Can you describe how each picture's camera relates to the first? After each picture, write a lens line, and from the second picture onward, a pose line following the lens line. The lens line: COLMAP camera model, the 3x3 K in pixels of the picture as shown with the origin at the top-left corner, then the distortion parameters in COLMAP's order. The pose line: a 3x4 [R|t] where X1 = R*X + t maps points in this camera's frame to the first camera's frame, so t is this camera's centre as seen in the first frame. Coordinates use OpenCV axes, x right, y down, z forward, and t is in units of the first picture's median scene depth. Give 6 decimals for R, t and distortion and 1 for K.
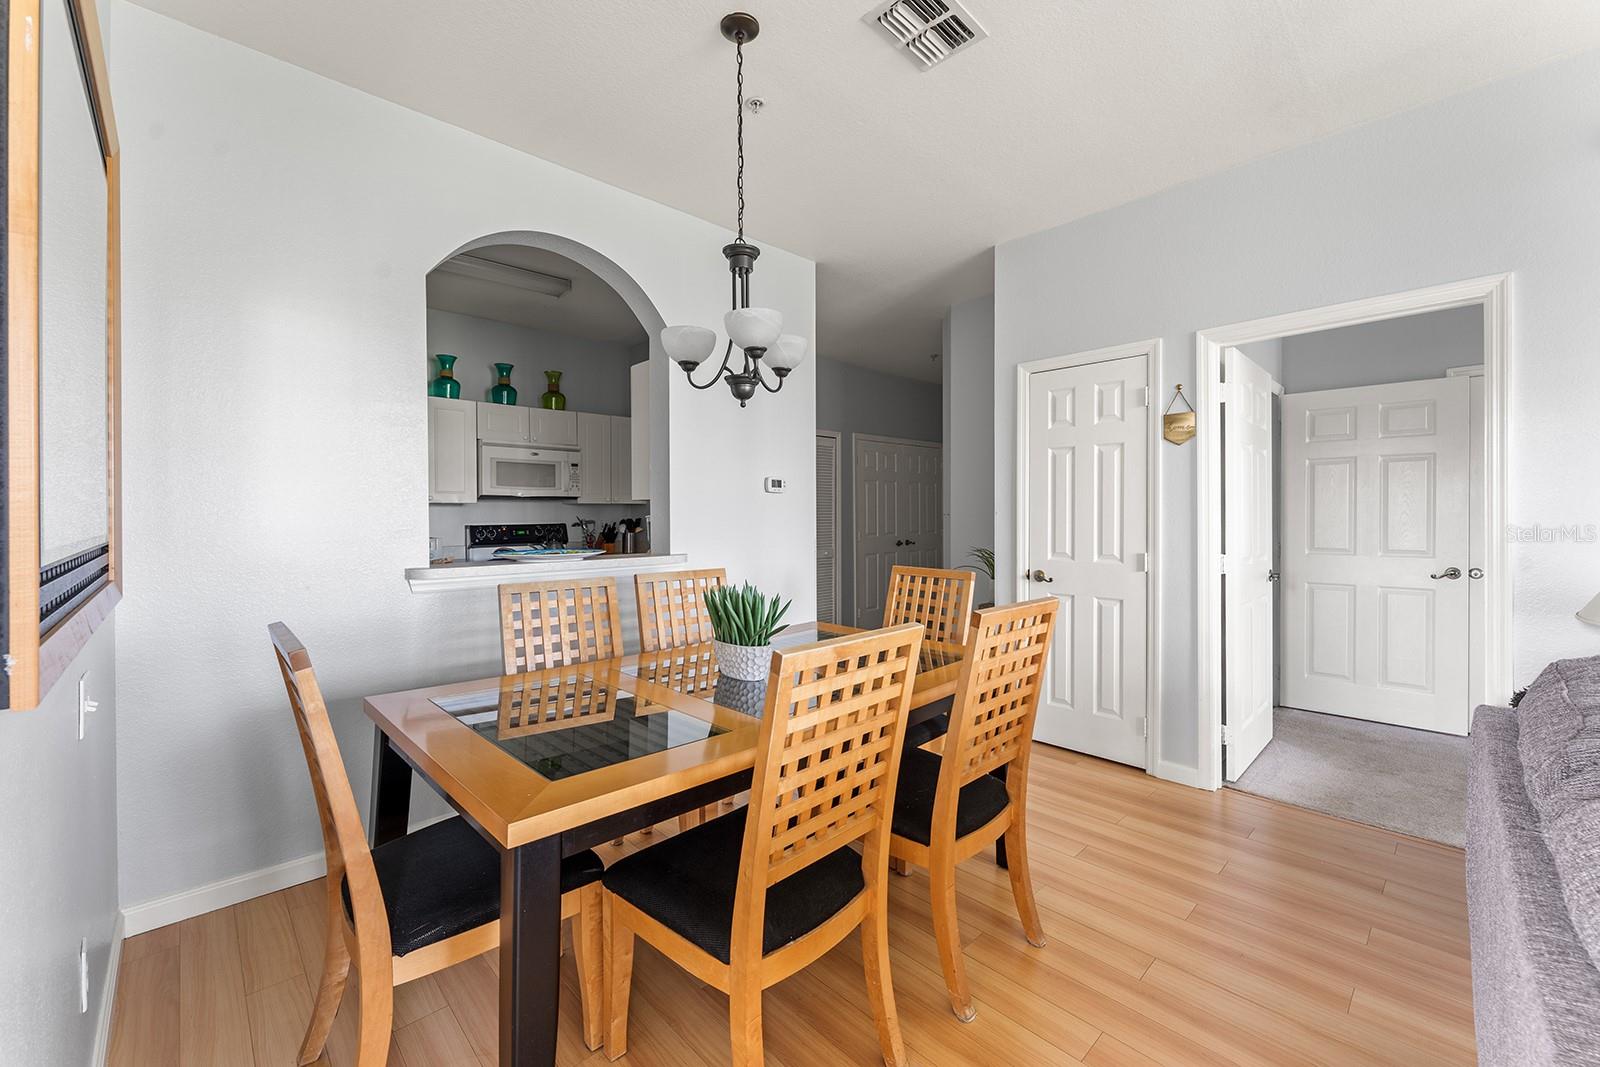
lens RADIAL K [[635.9, 0, 824.4], [0, 635.9, 520.1], [0, 0, 1]] dist [0.000654, -0.000088]
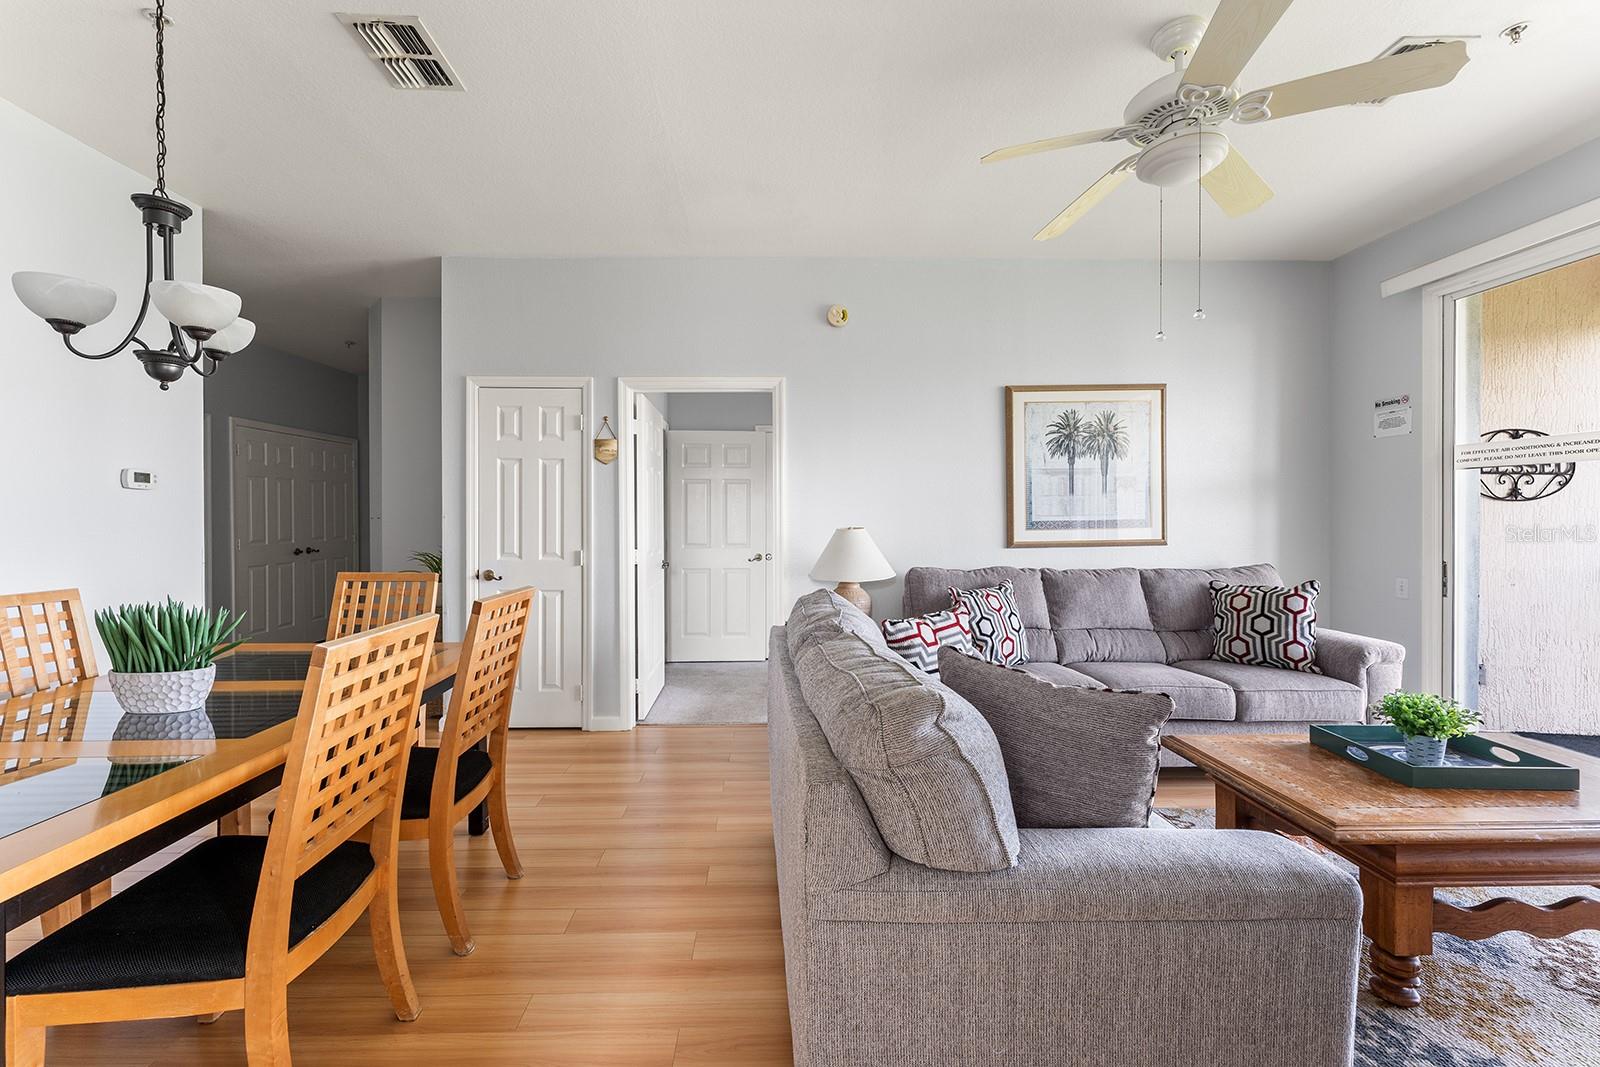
lens RADIAL K [[663.4, 0, 773.7], [0, 663.4, 526.5], [0, 0, 1]] dist [0.001633, -0.000052]
pose [[0.690514, -0.005434, 0.723298, -0.207528], [0.003446, 0.999985, 0.004222, 0.002038], [-0.723310, -0.000423, 0.690523, -0.190657]]
